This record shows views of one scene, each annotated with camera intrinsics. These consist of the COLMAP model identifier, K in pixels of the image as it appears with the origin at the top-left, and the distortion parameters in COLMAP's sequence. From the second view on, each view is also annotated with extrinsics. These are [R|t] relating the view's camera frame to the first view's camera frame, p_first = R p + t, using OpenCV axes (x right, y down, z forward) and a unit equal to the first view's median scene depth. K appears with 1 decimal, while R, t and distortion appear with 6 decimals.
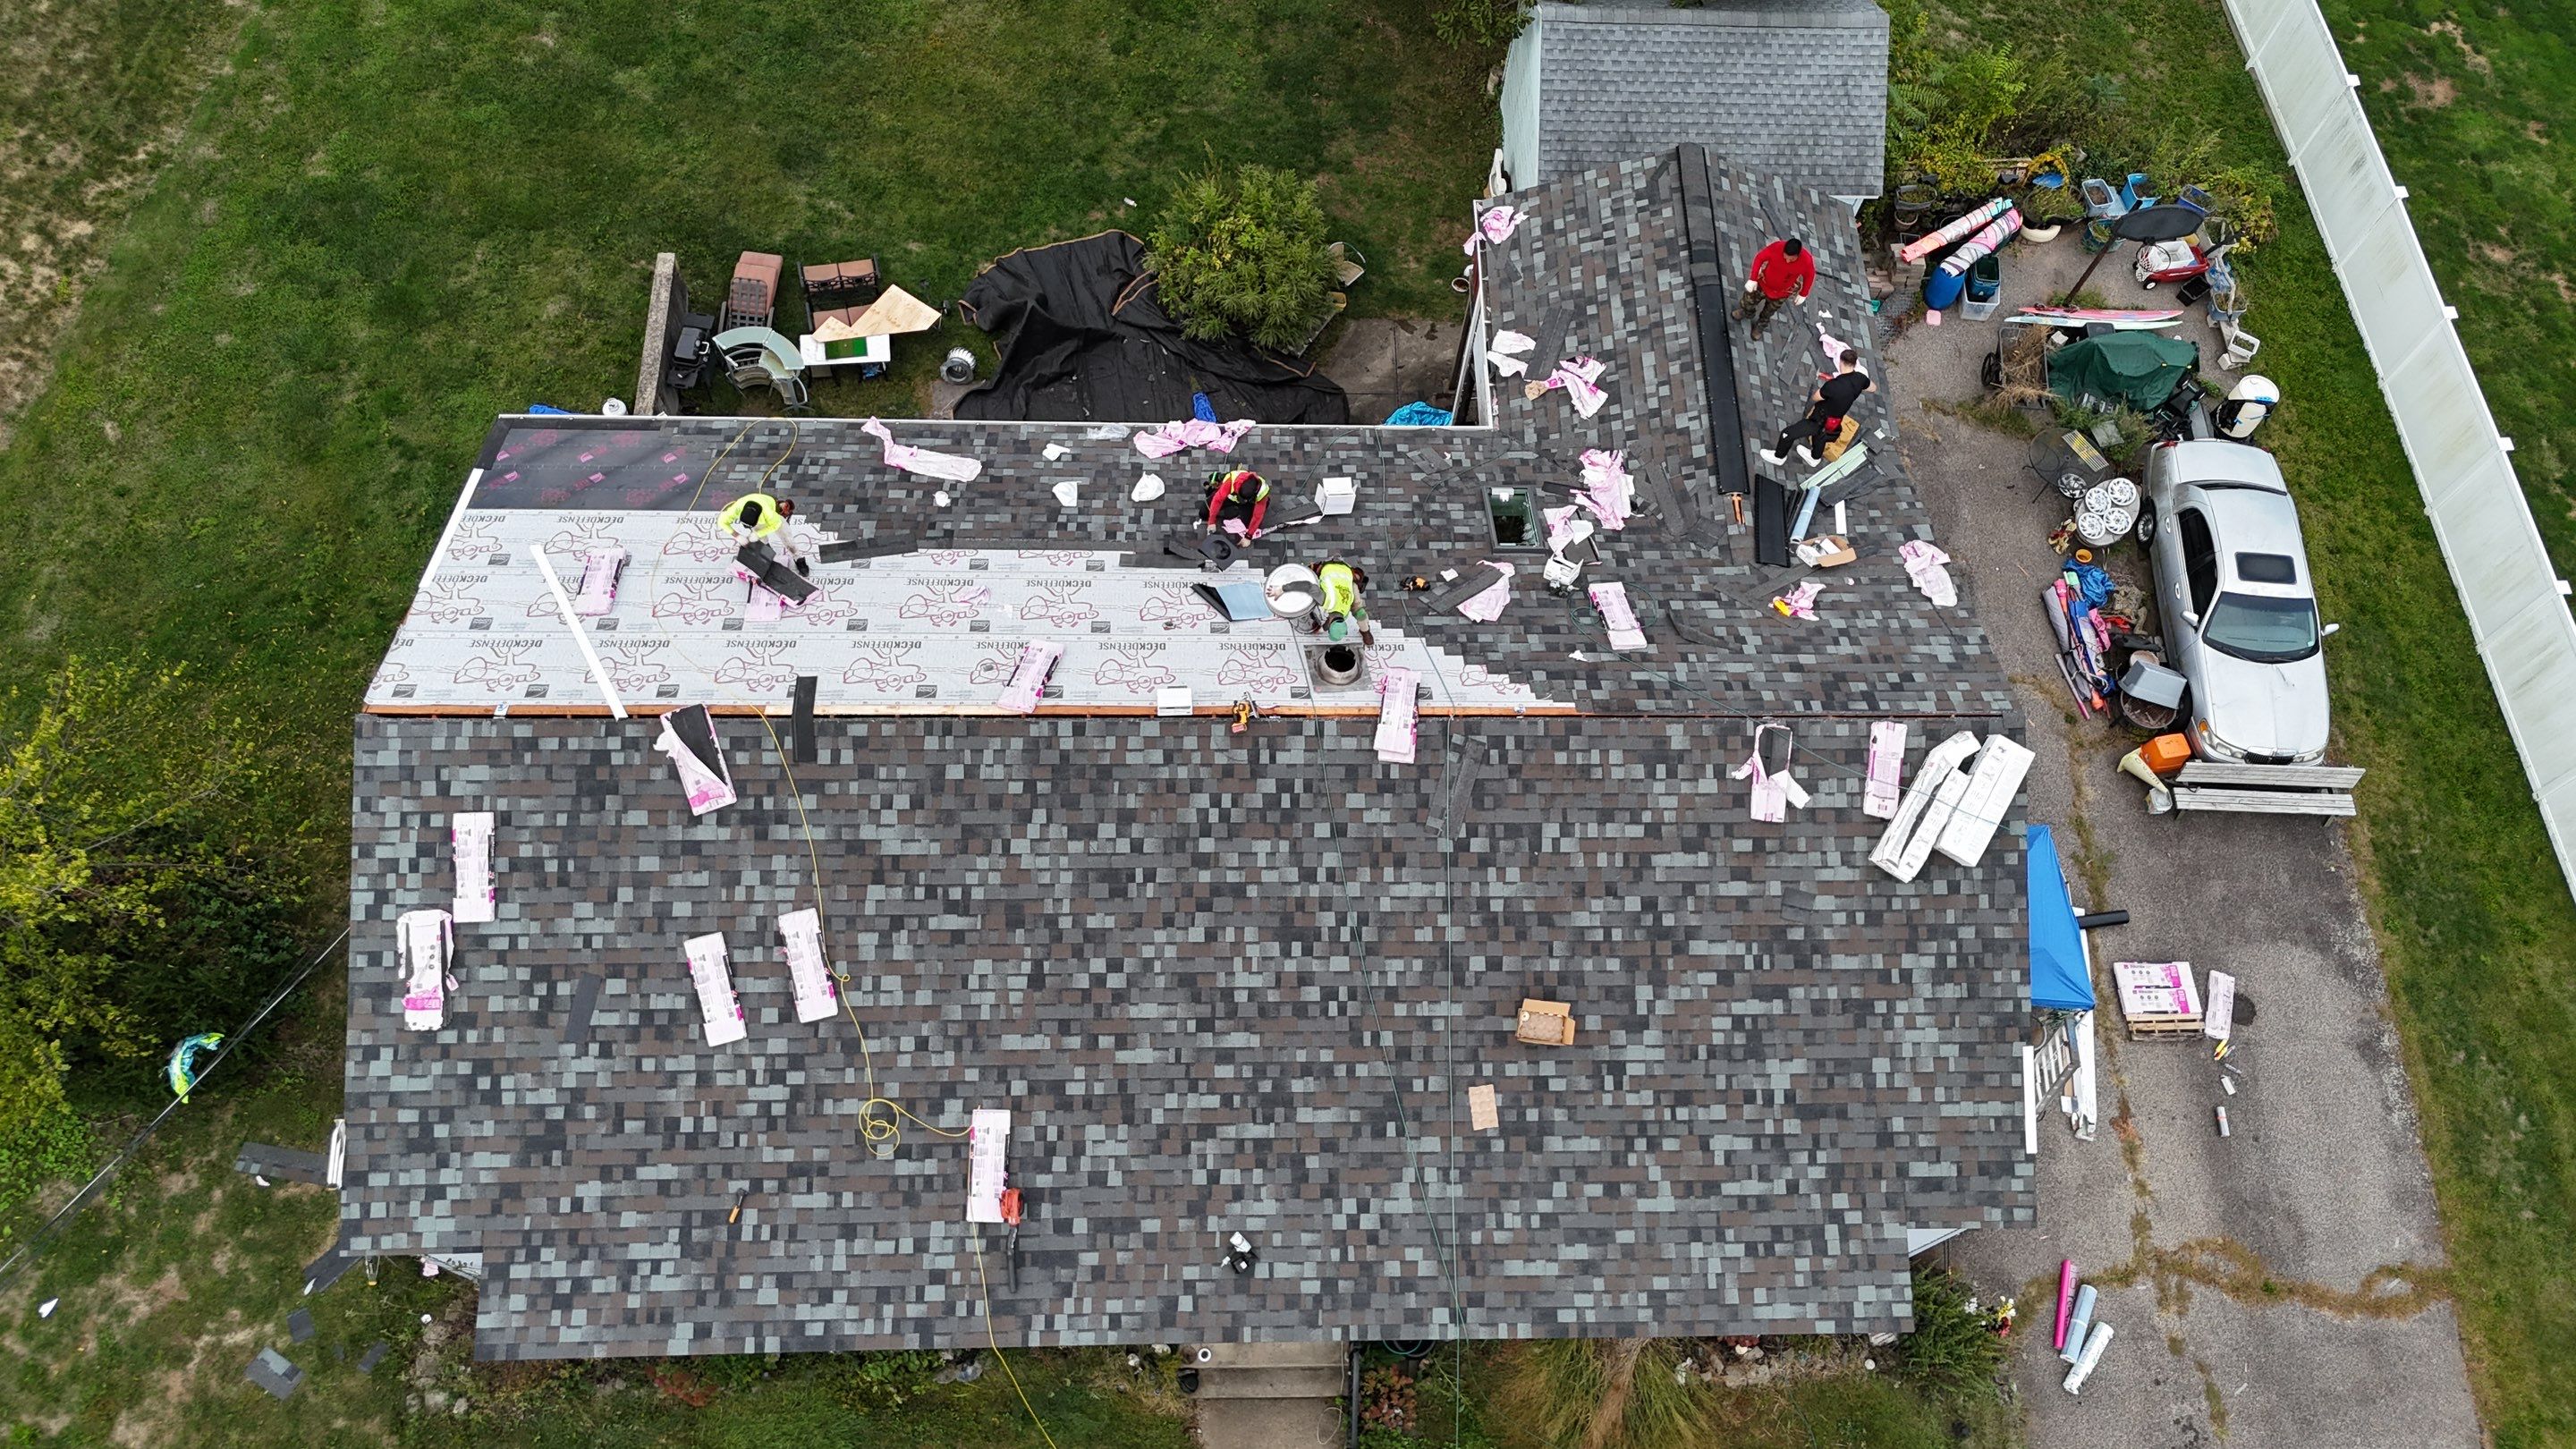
lens RADIAL K [[1896.1, 0, 1284.0], [0, 1896.1, 717.5], [0, 0, 1]] dist [0.080954, -0.076632]
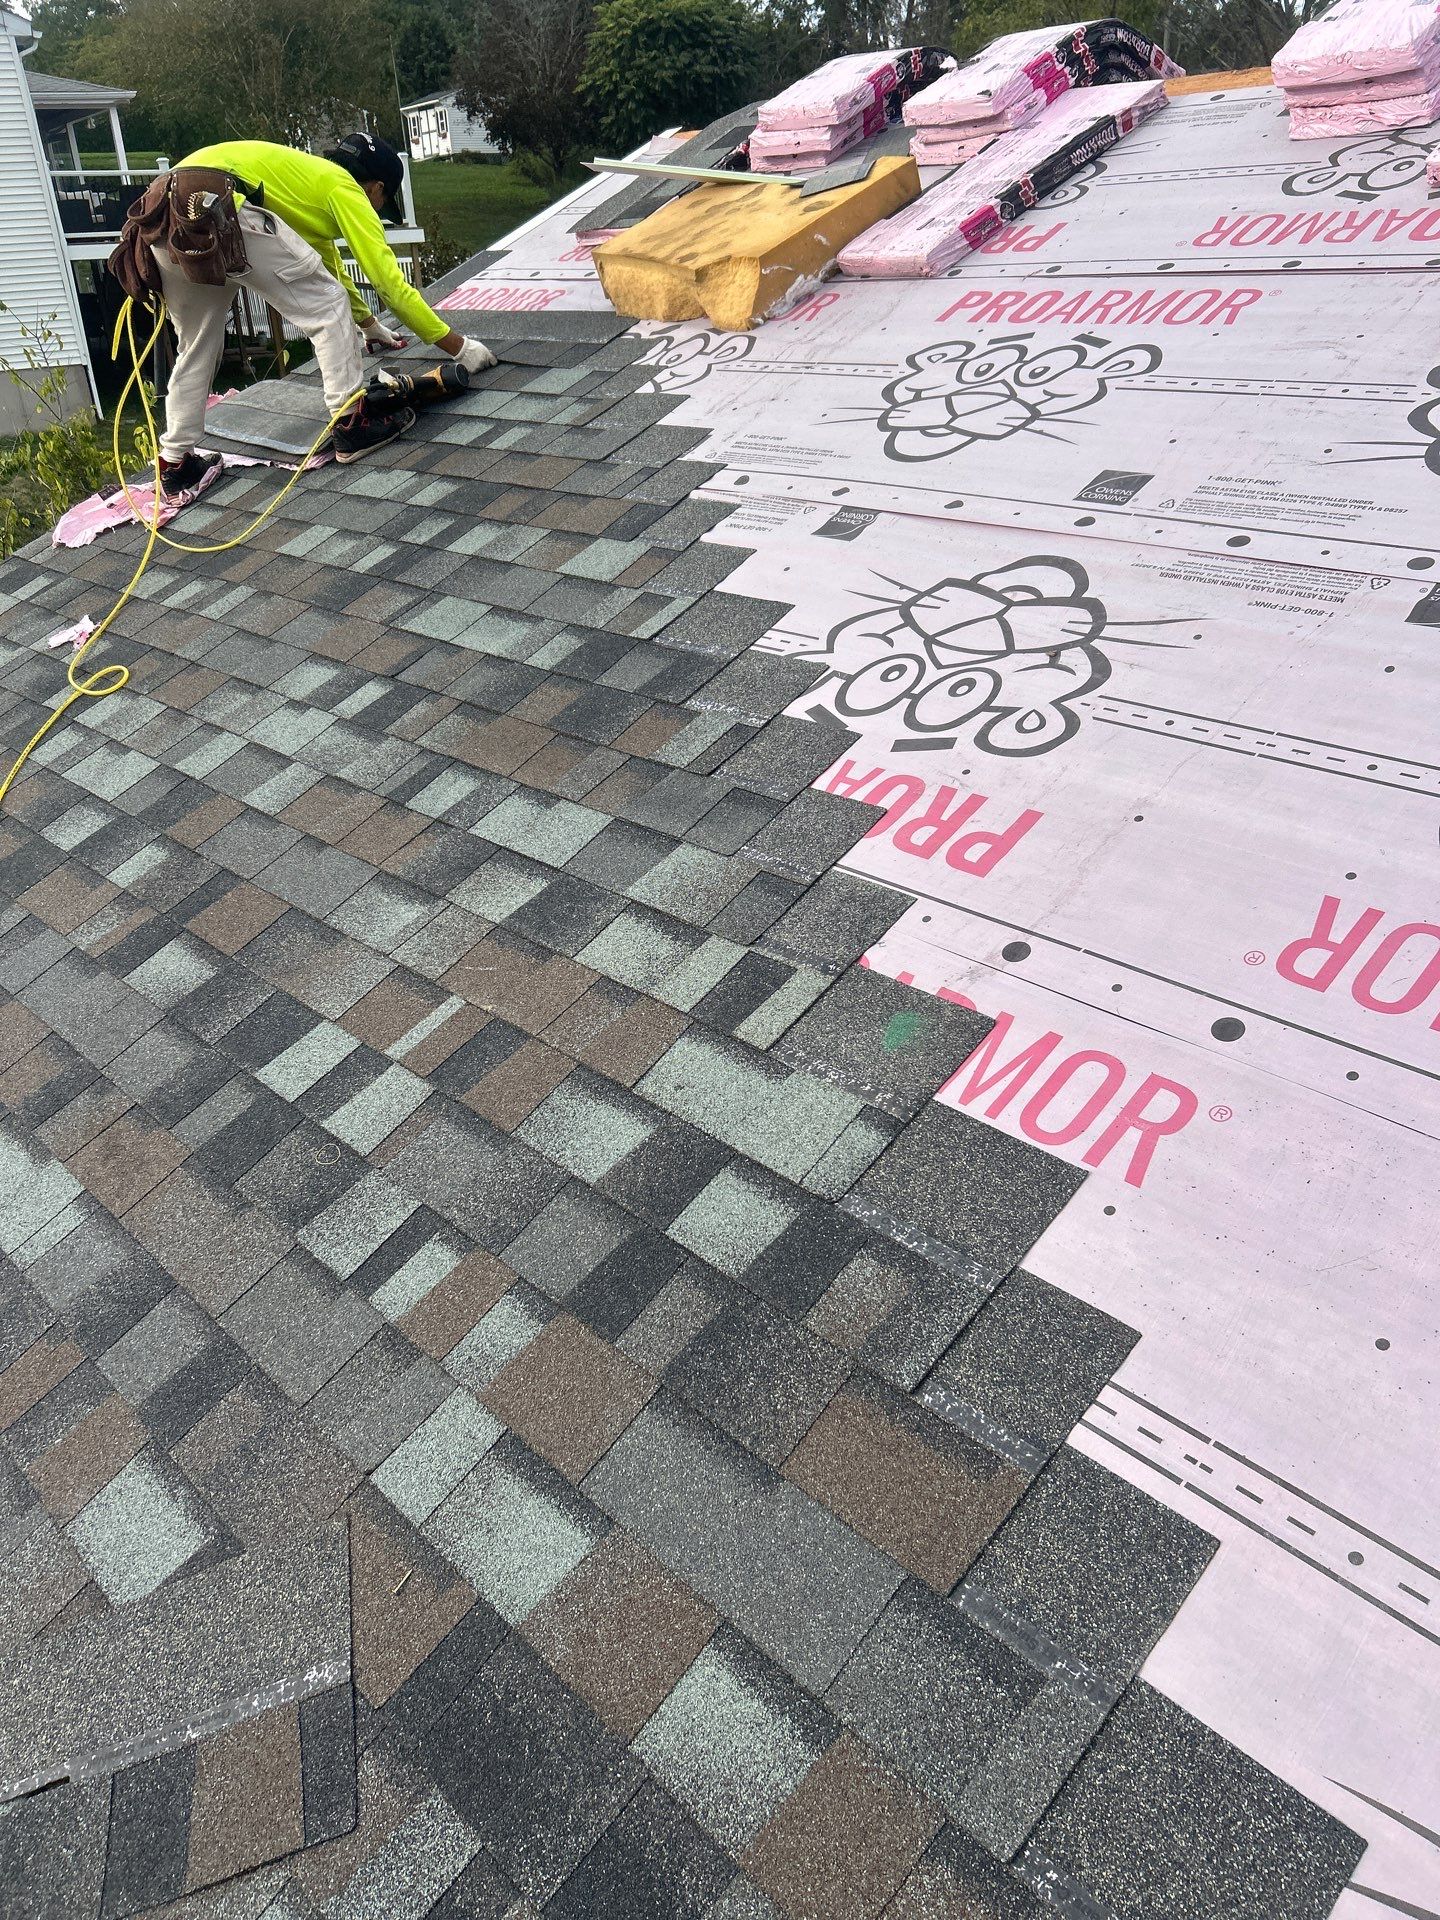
lens RADIAL K [[1458.0, 0, 726.4], [0, 1458.0, 957.8], [0, 0, 1]] dist [0.013758, 0.001262]
pose [[0.667828, 0.261776, -0.696764, -0.195103], [-0.637614, 0.684152, -0.354097, 0.221654], [0.383998, 0.680742, 0.623807, 0.901566]]
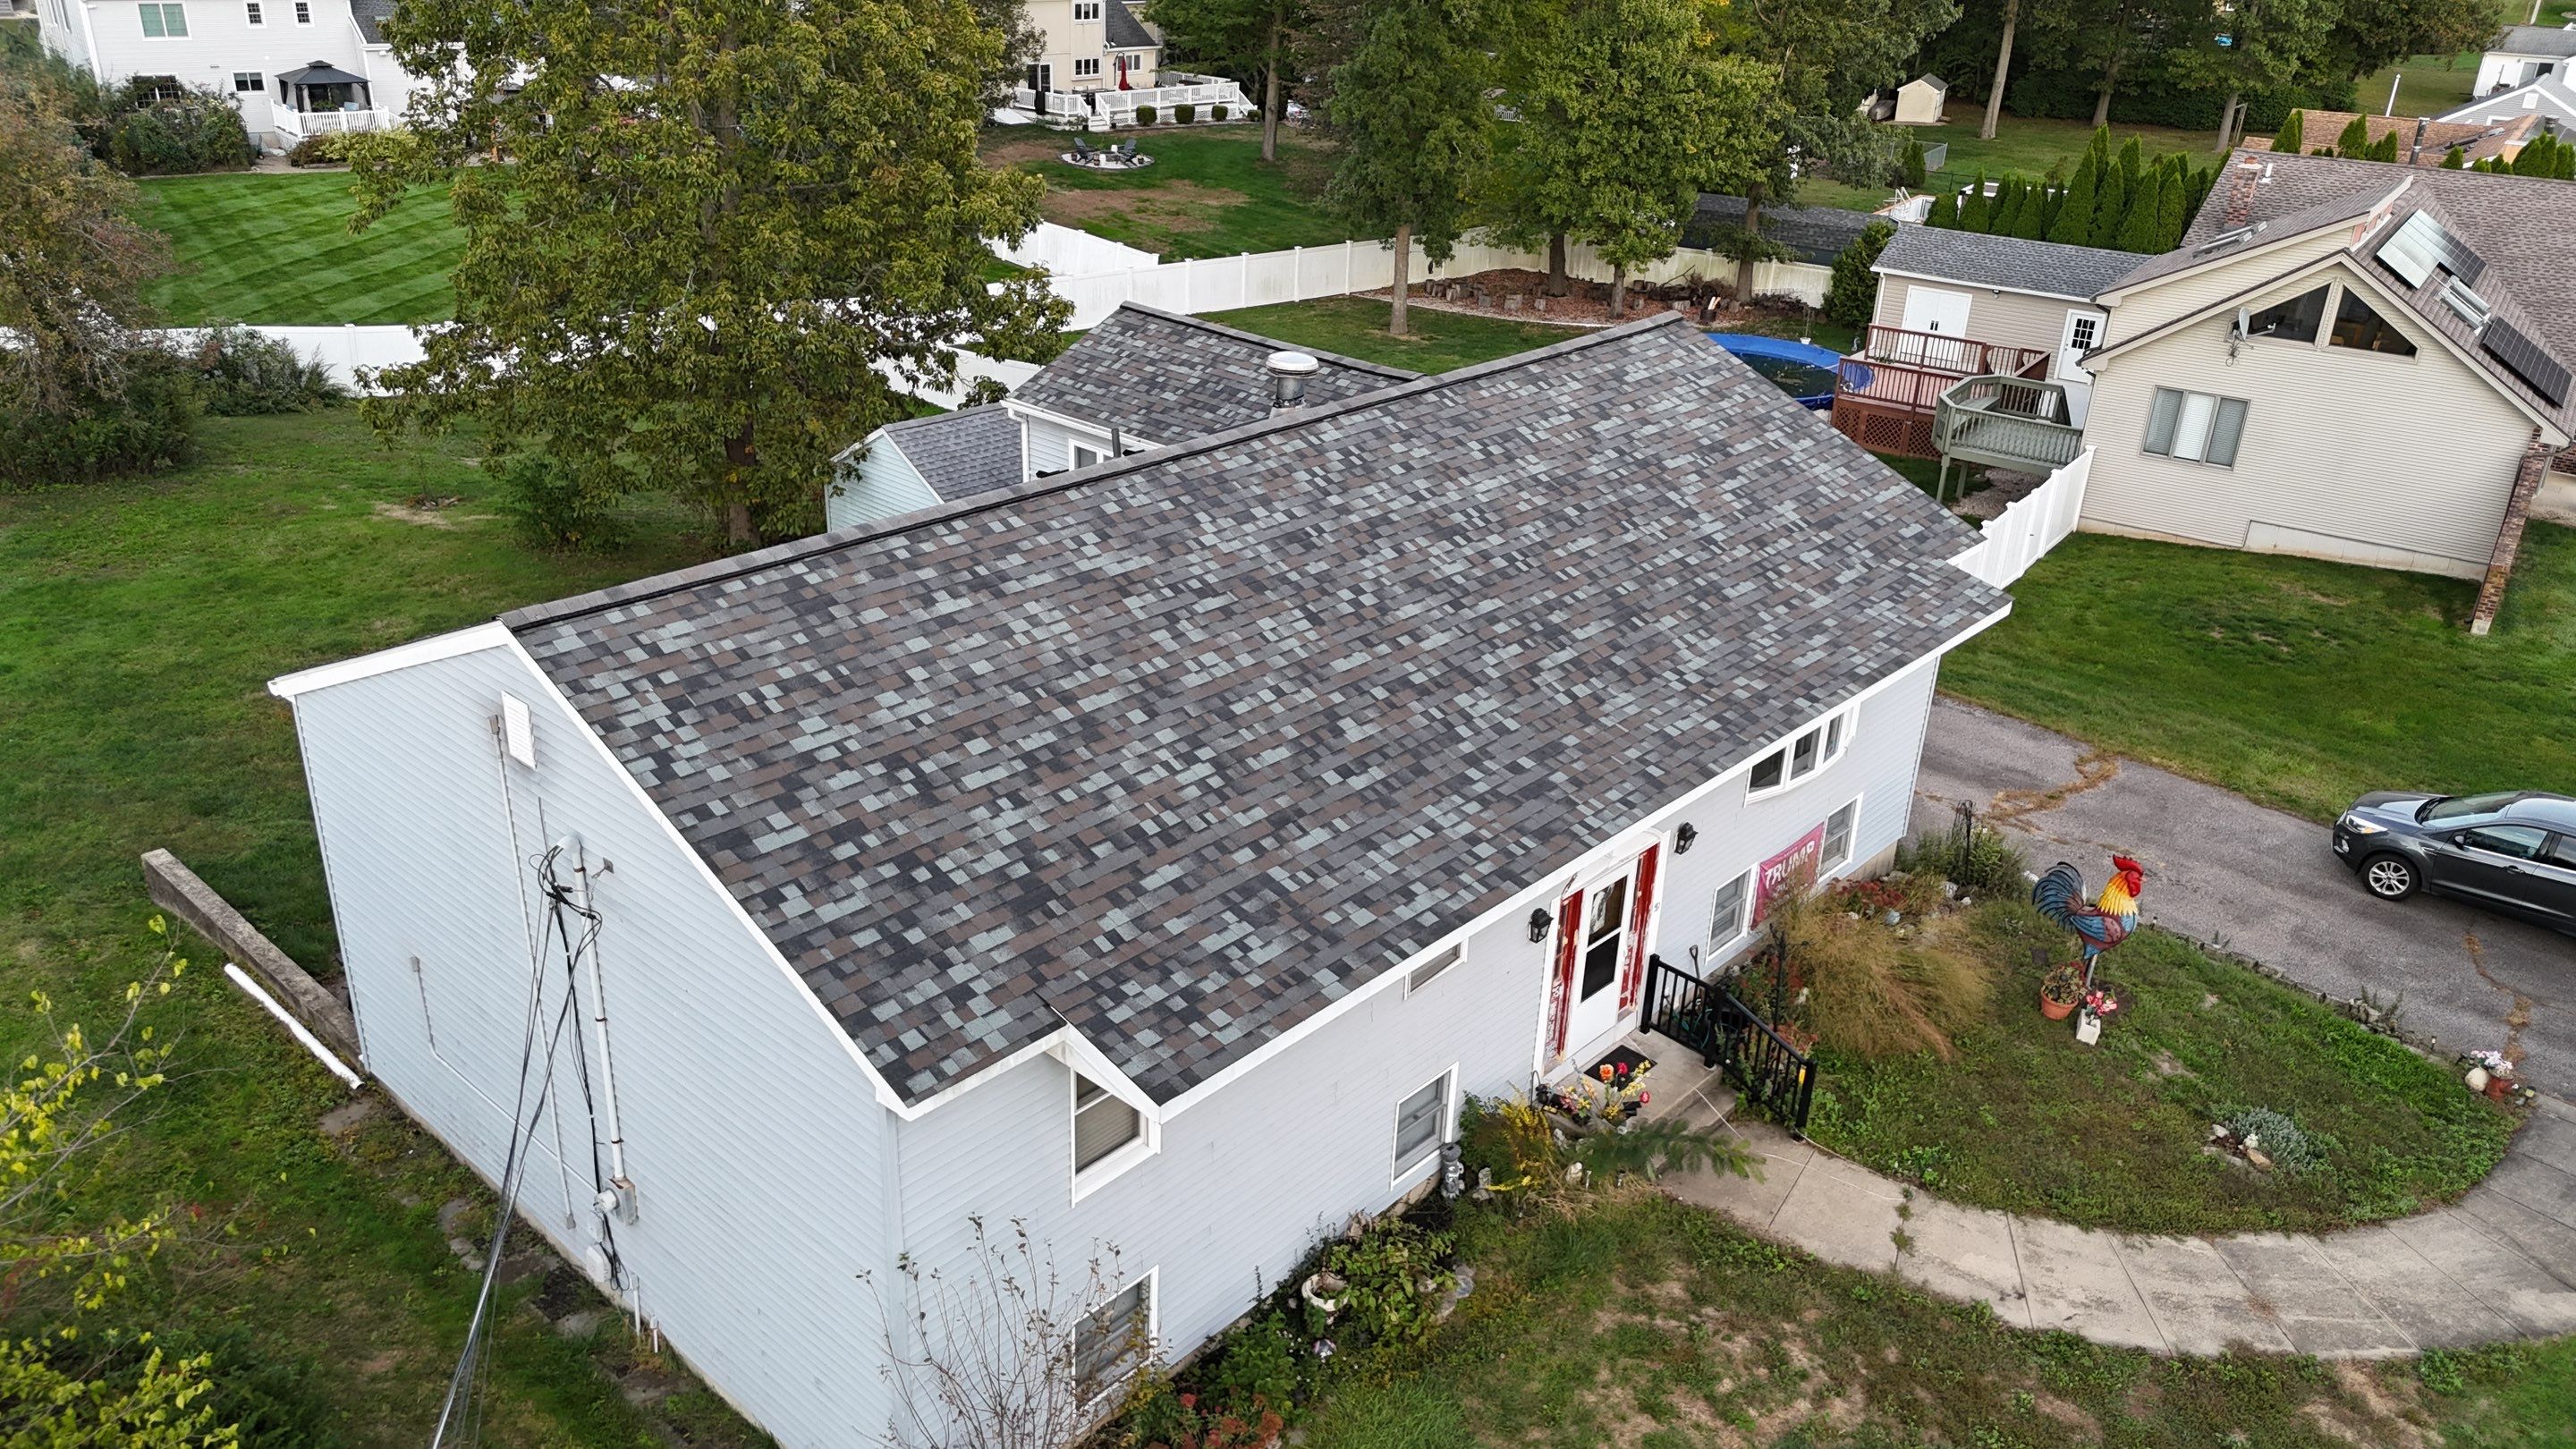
lens RADIAL K [[1896.1, 0, 1298.0], [0, 1896.1, 733.7], [0, 0, 1]] dist [0.080954, -0.076632]
pose [[0.685106, -0.327049, 0.650898, -0.757902], [0.656531, 0.664345, -0.357230, 0.500736], [-0.315589, 0.672075, 0.669864, 0.401171]]
